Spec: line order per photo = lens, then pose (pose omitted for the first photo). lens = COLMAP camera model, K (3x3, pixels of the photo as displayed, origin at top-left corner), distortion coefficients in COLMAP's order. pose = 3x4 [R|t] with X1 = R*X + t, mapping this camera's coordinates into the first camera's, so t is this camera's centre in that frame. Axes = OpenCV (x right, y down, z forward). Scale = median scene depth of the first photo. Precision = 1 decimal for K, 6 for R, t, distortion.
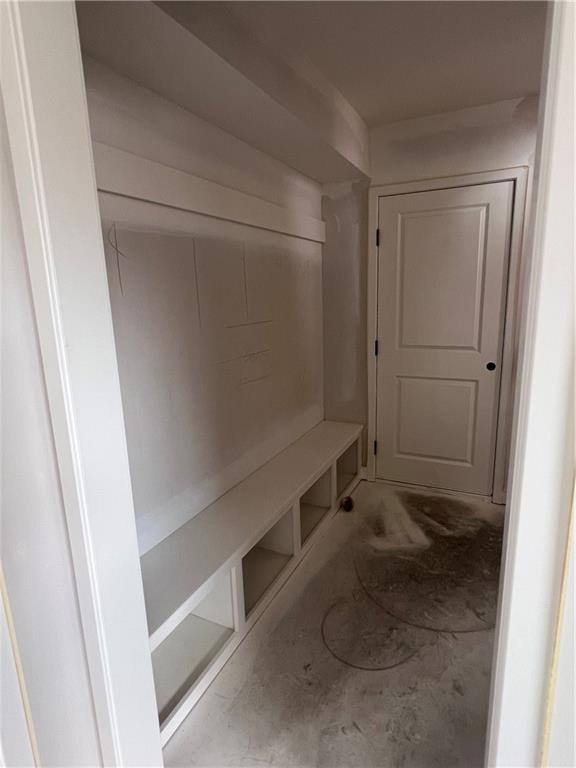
lens RADIAL K [[422.7, 0, 288.6], [0, 422.7, 386.6], [0, 0, 1]] dist [0.001046, 0.000041]
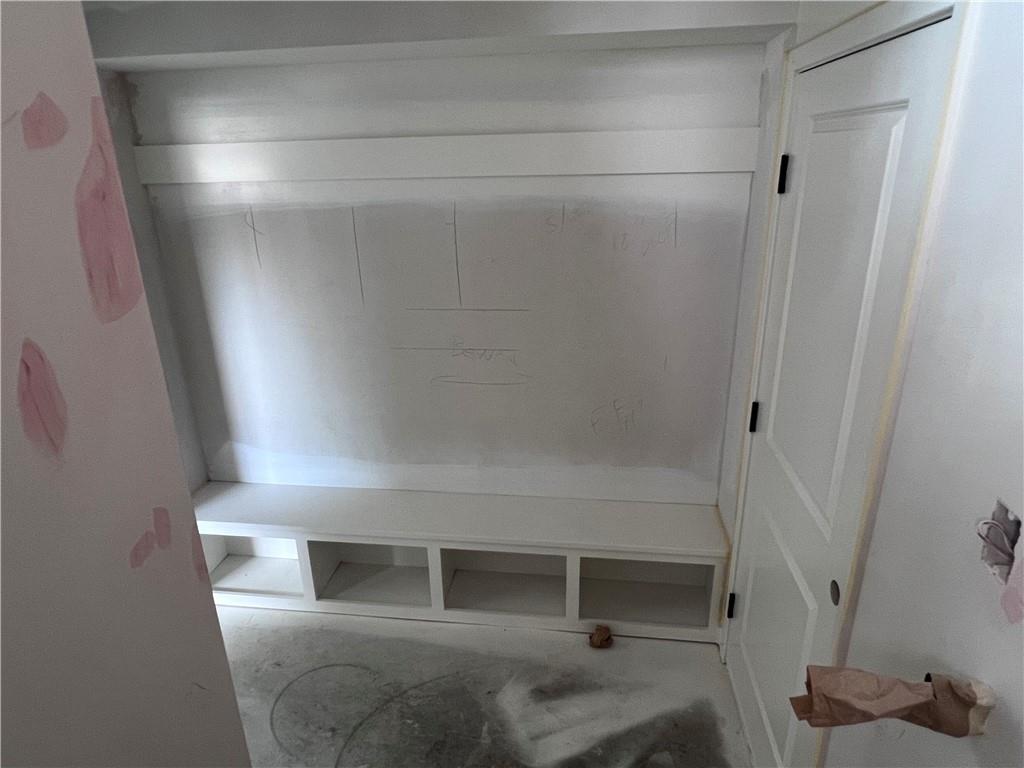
lens RADIAL K [[627.5, 0, 510.5], [0, 627.5, 379.1], [0, 0, 1]] dist [-0.000738, -0.001503]
pose [[0.320979, 0.347765, -0.880927, 0.993098], [-0.192508, 0.934683, 0.298844, -0.395339], [0.927315, 0.073662, 0.366962, 0.708198]]
